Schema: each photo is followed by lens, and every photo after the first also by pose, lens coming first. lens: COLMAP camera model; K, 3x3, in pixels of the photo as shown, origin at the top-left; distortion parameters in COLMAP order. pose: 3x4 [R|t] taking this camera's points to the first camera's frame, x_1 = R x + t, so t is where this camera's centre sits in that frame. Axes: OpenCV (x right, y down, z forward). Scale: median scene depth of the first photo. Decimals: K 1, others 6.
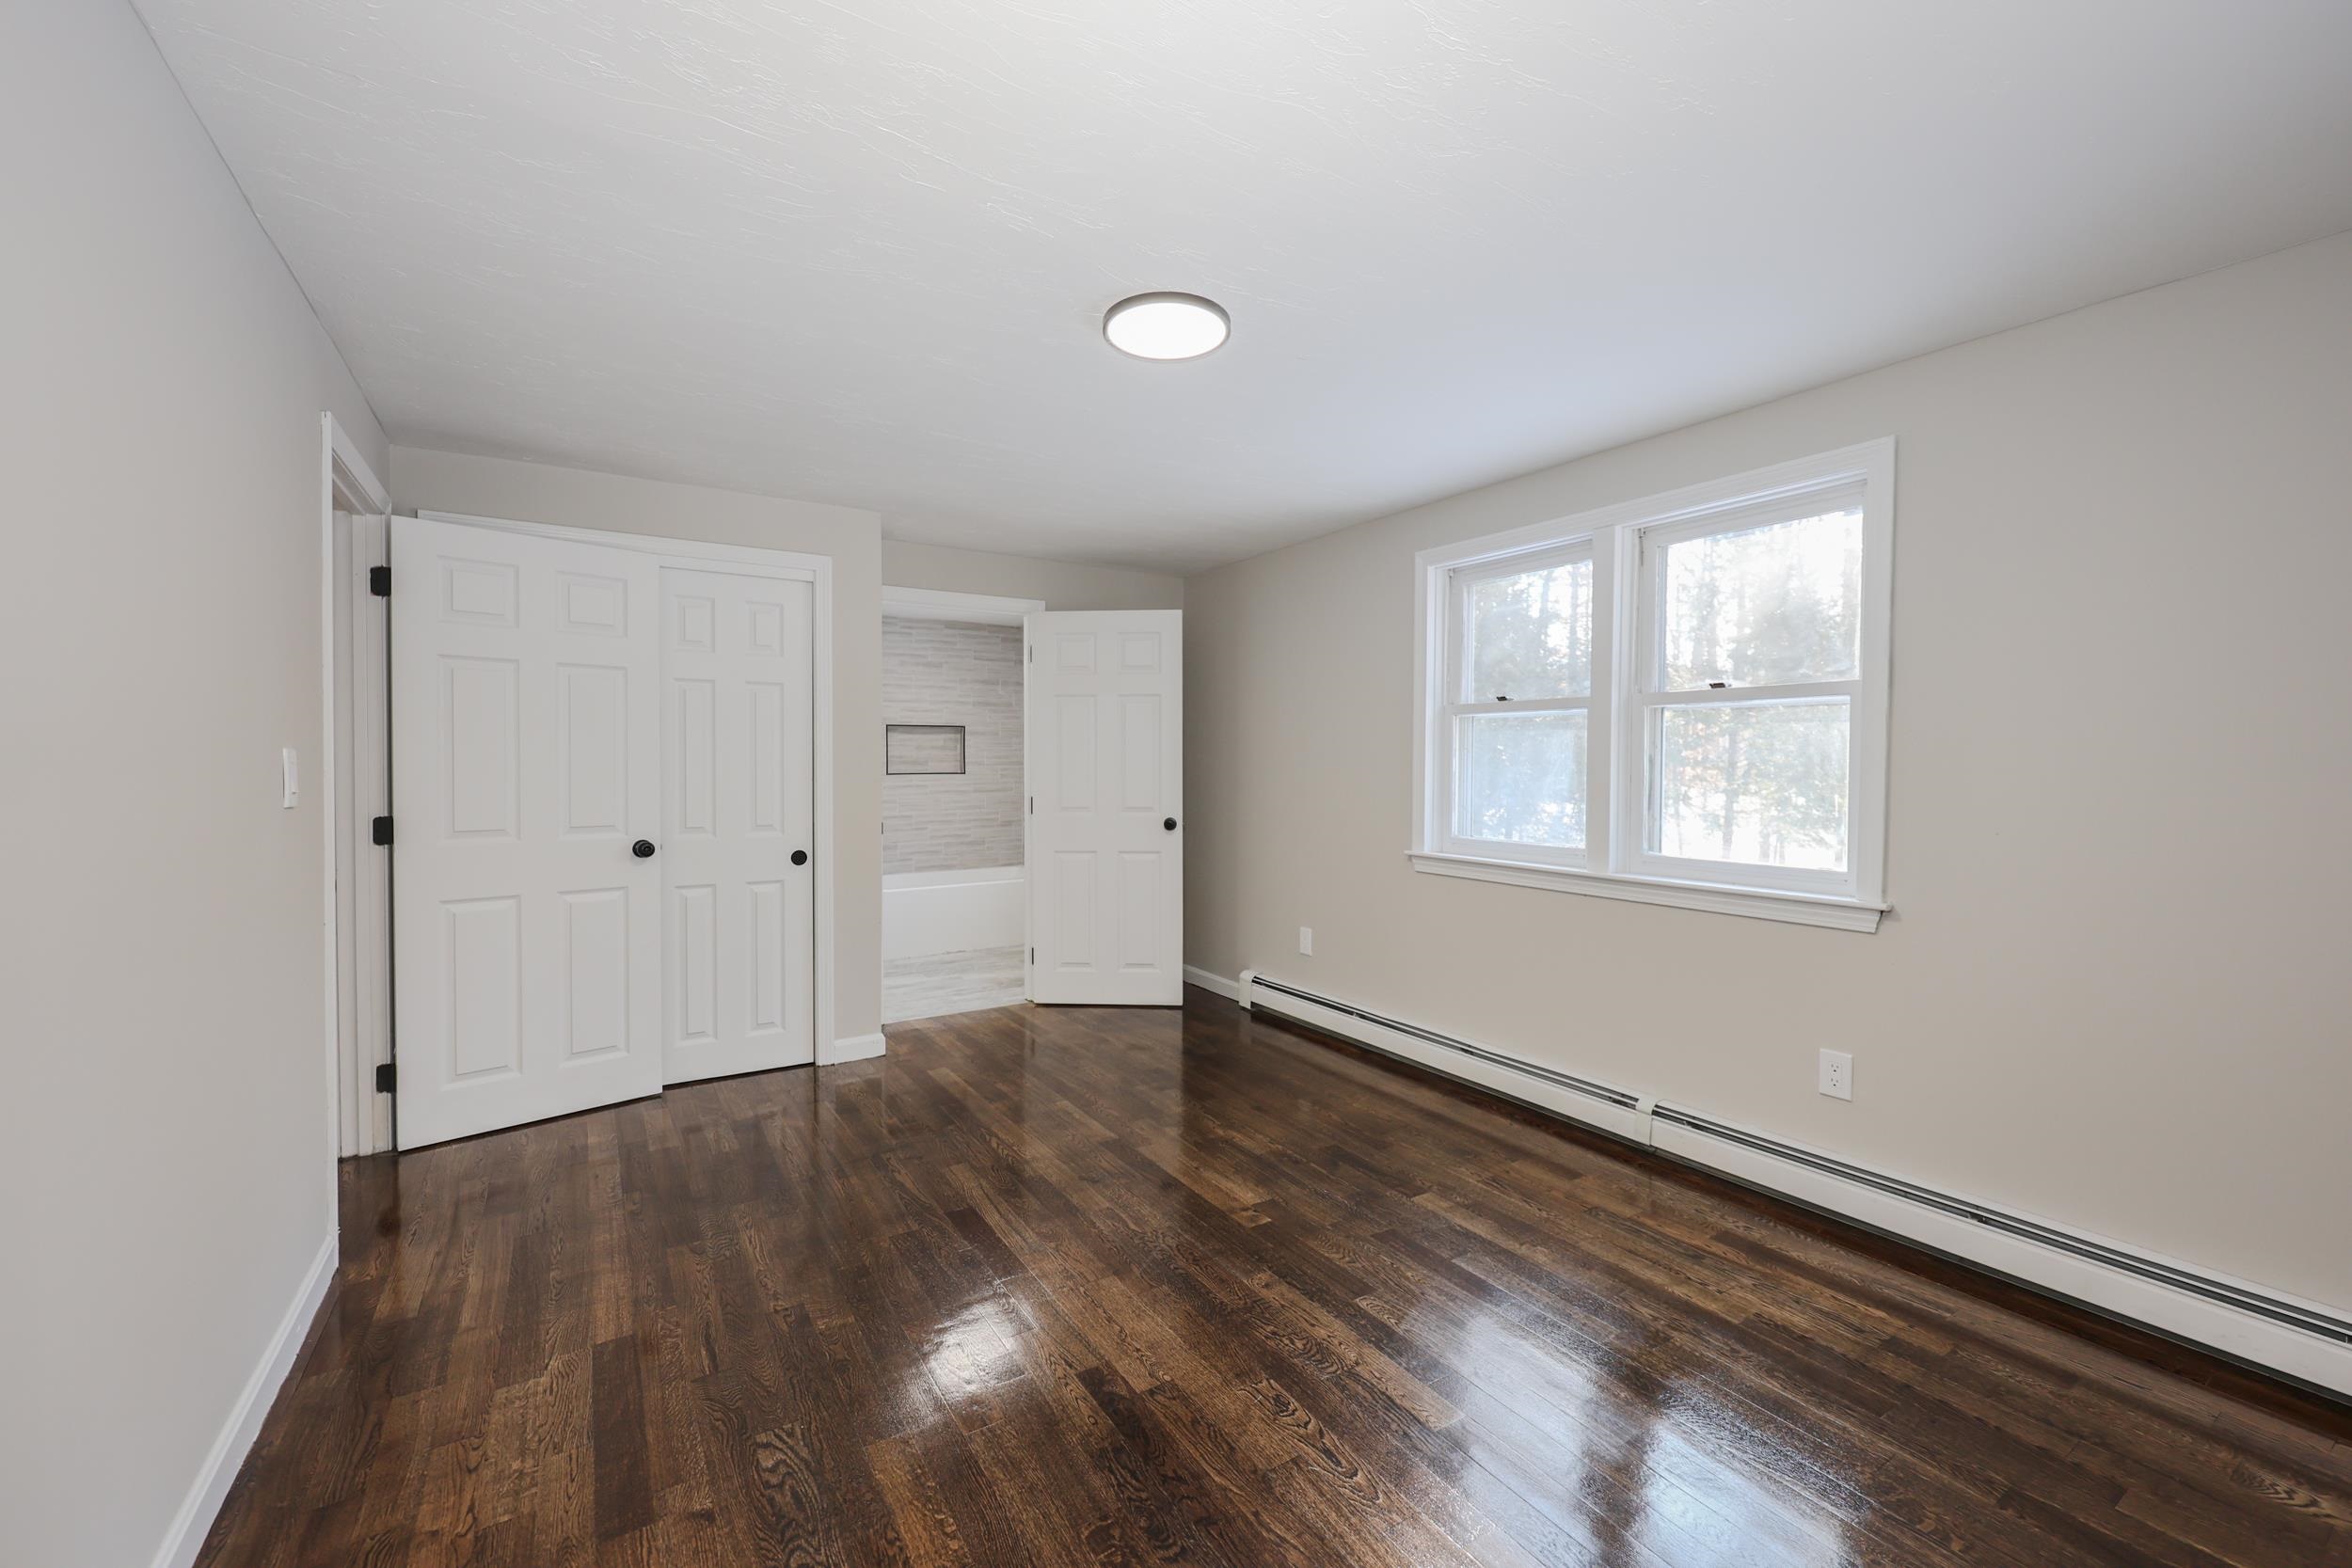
lens RADIAL K [[943.9, 0, 1183.7], [0, 943.9, 787.5], [0, 0, 1]] dist [0.000604, -0.000075]
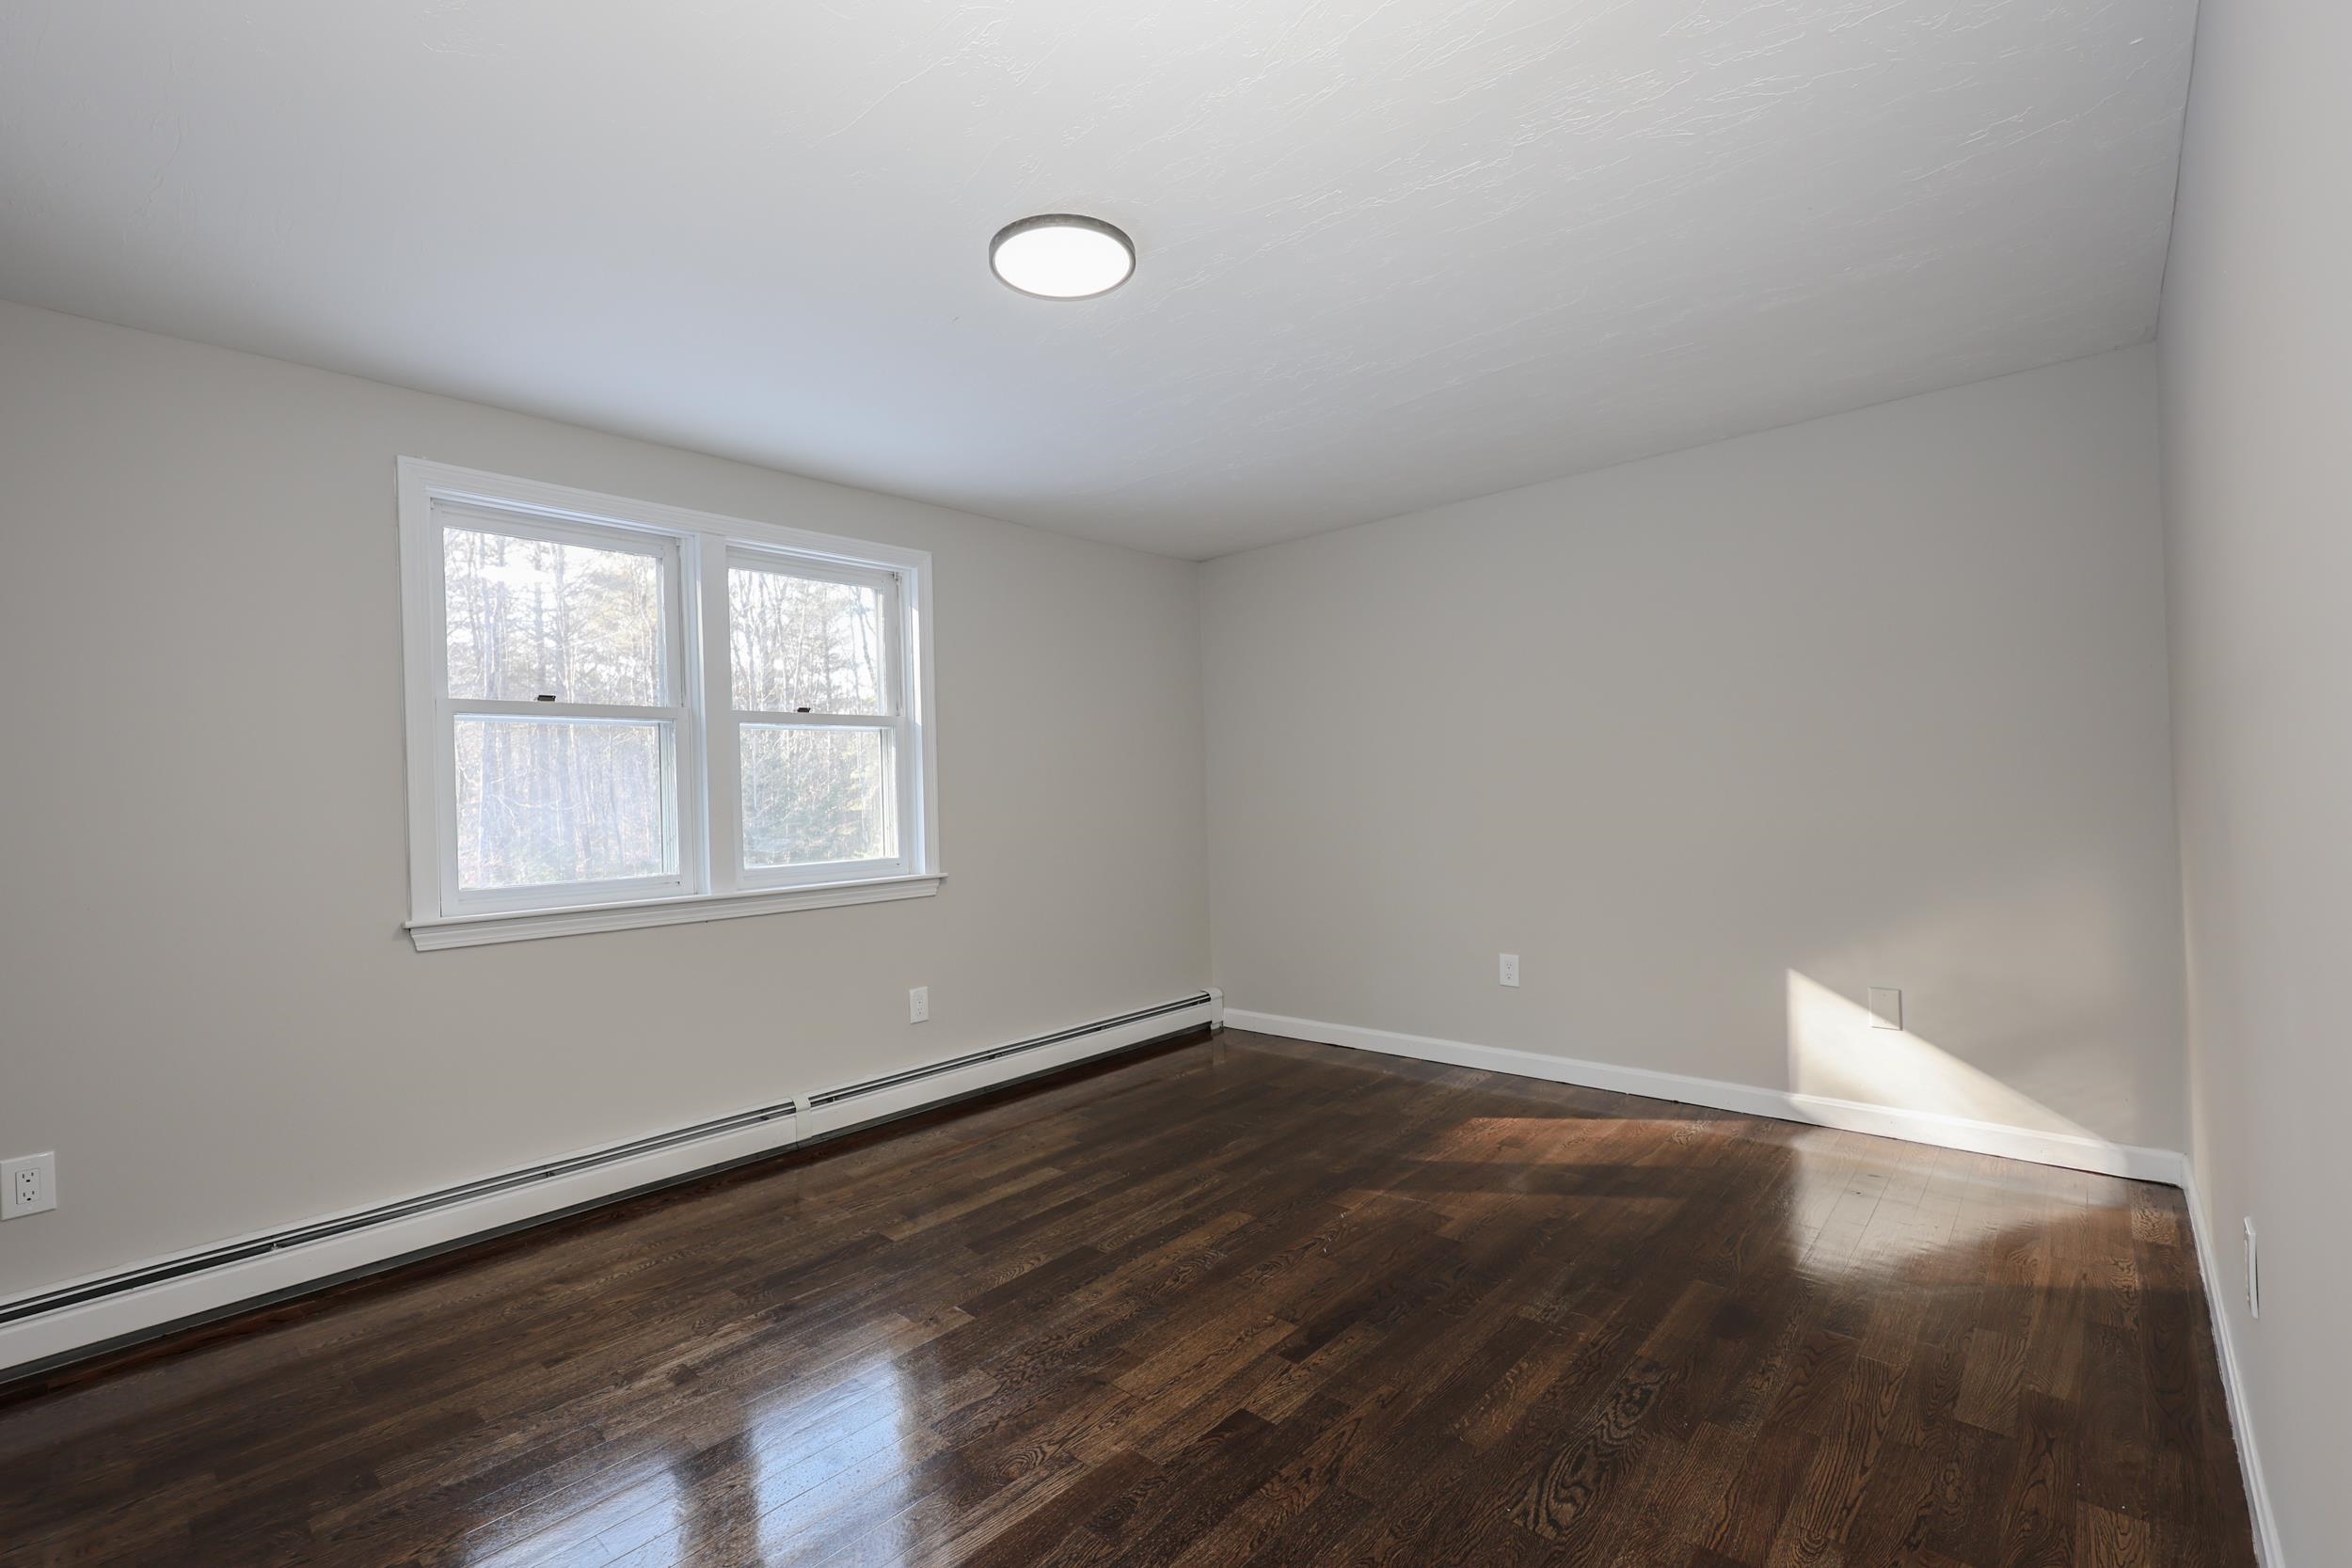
lens RADIAL K [[1024.0, 0, 1171.0], [0, 1024.0, 790.2], [0, 0, 1]] dist [0.001318, -0.000089]
pose [[-0.259780, 0.011498, 0.965599, -0.971215], [0.057454, 0.998342, 0.003569, 0.012544], [-0.963957, 0.056405, -0.260010, 1.192054]]
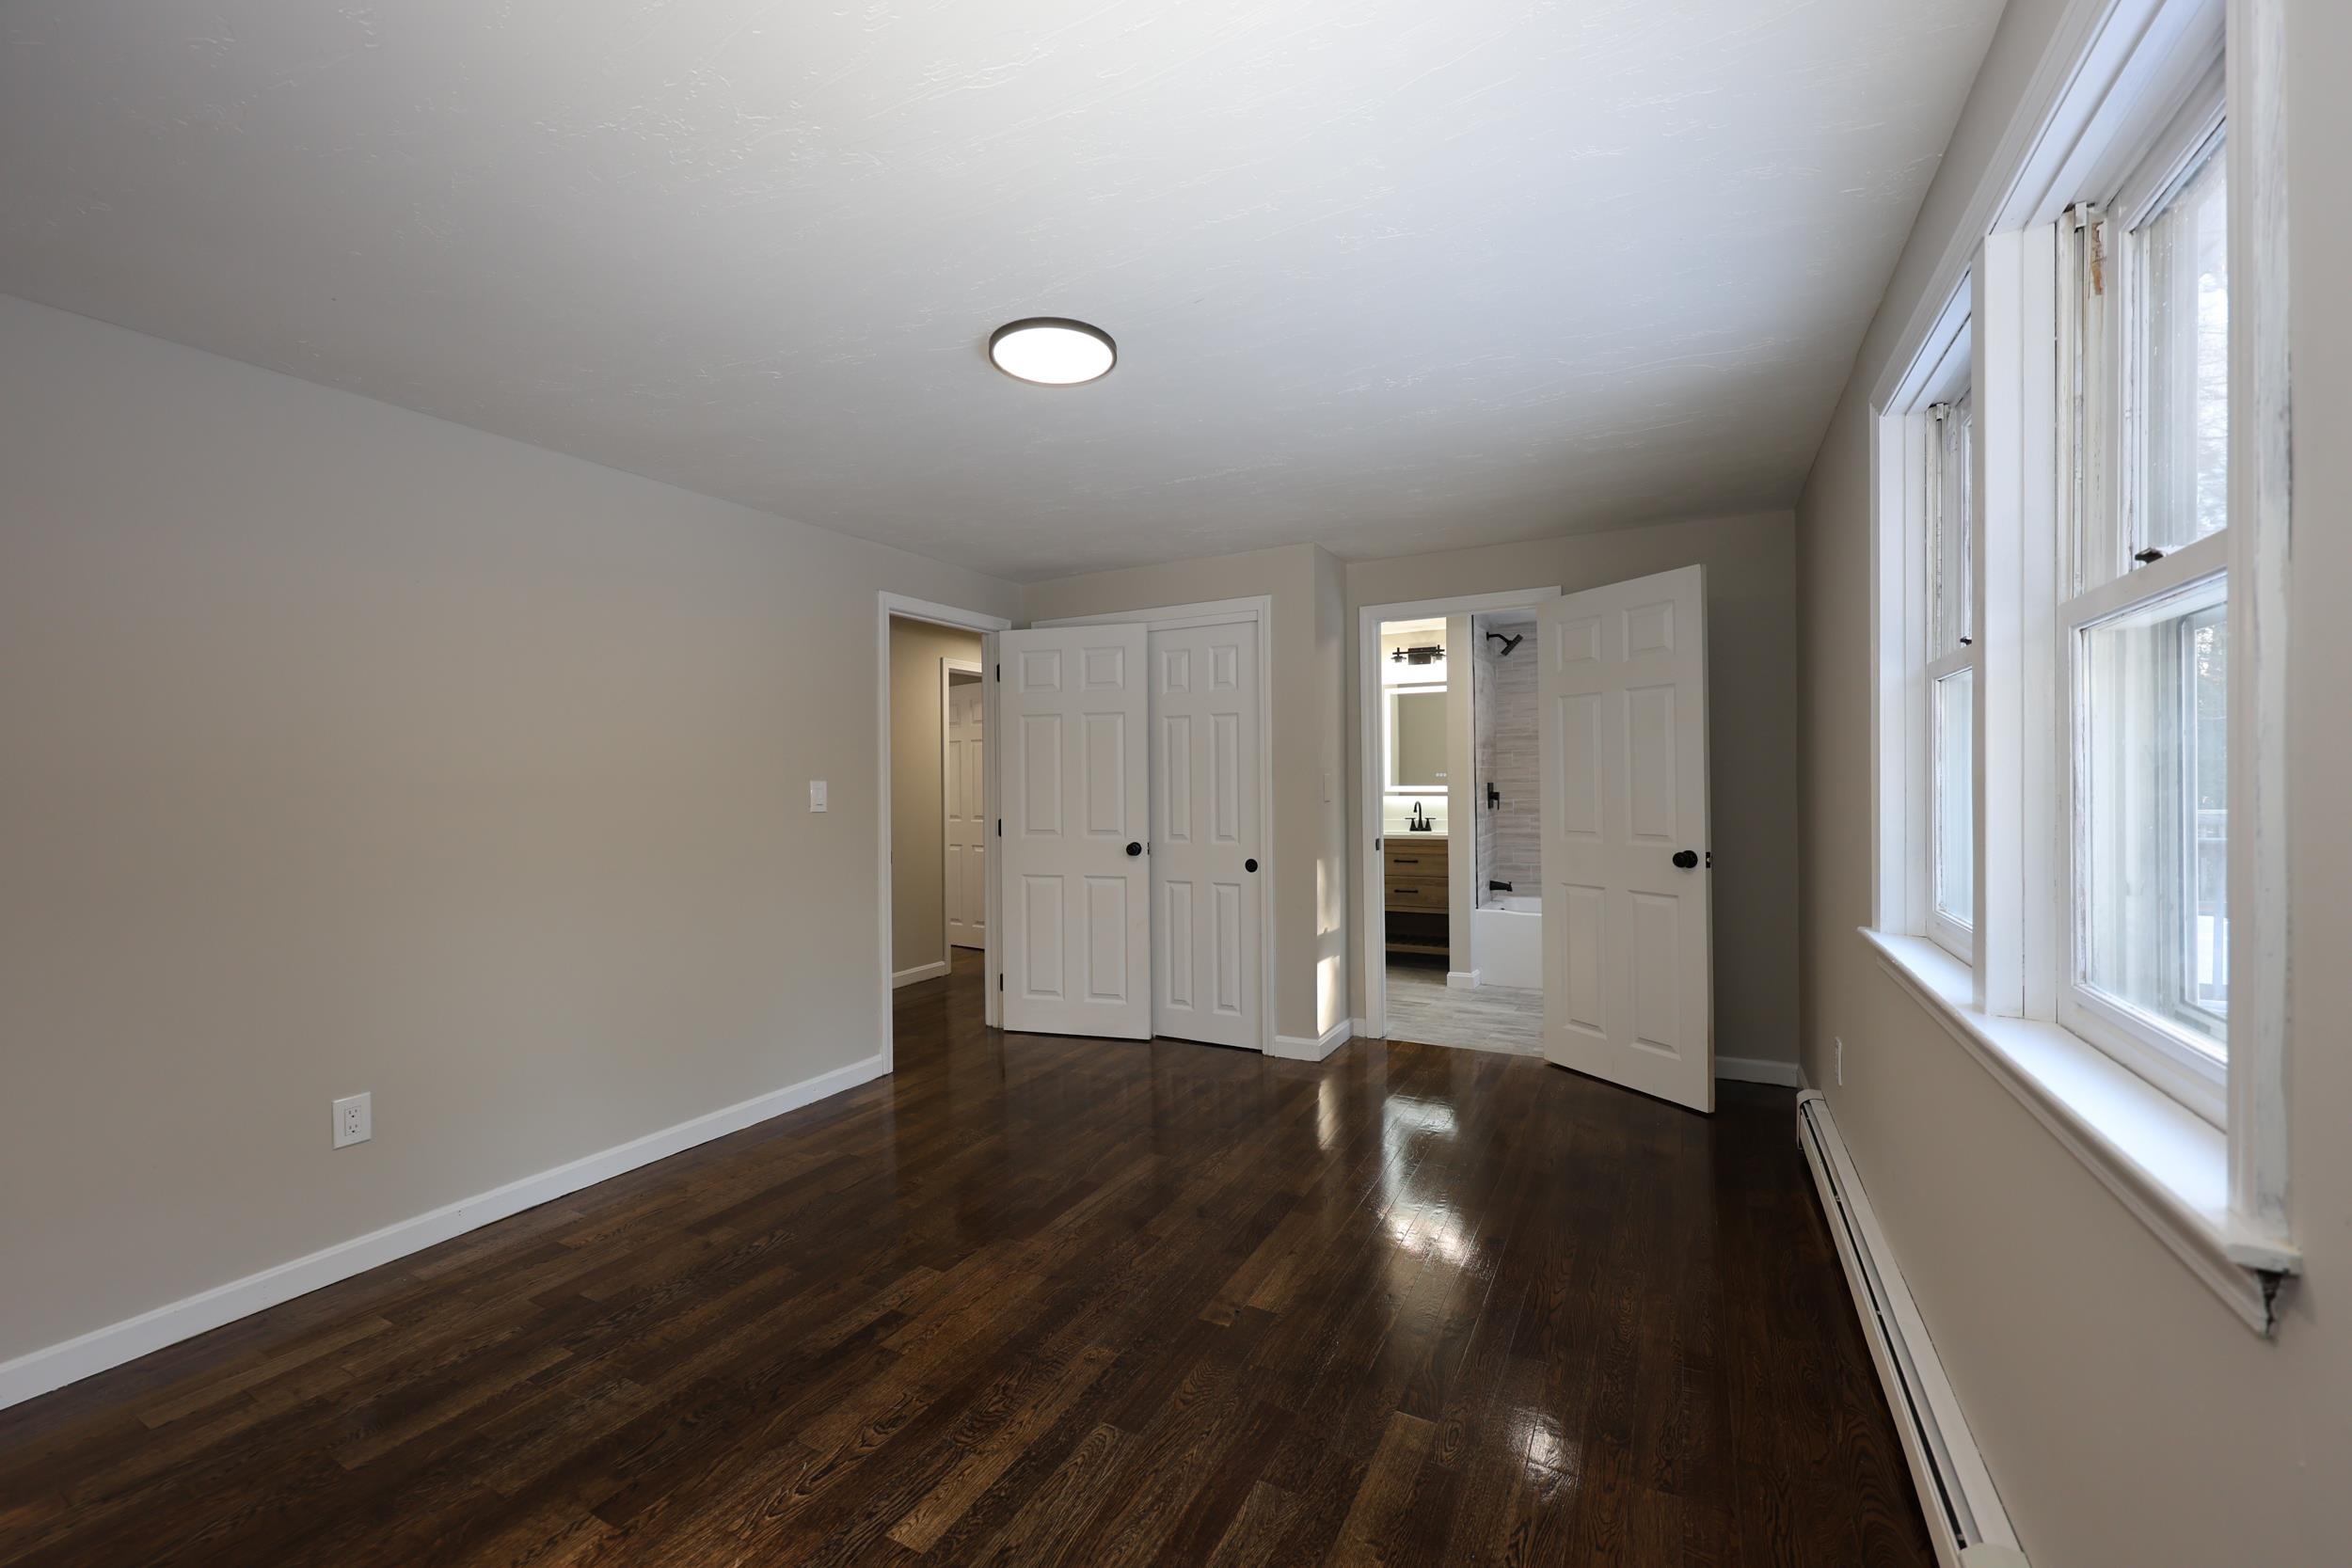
lens RADIAL K [[949.8, 0, 1173.1], [0, 949.8, 788.9], [0, 0, 1]] dist [-0.000706, -0.000123]
pose [[0.484968, -0.002347, -0.874529, 0.940632], [-0.009179, 0.999928, -0.007773, -0.013405], [0.874484, 0.011797, 0.484912, 0.632994]]
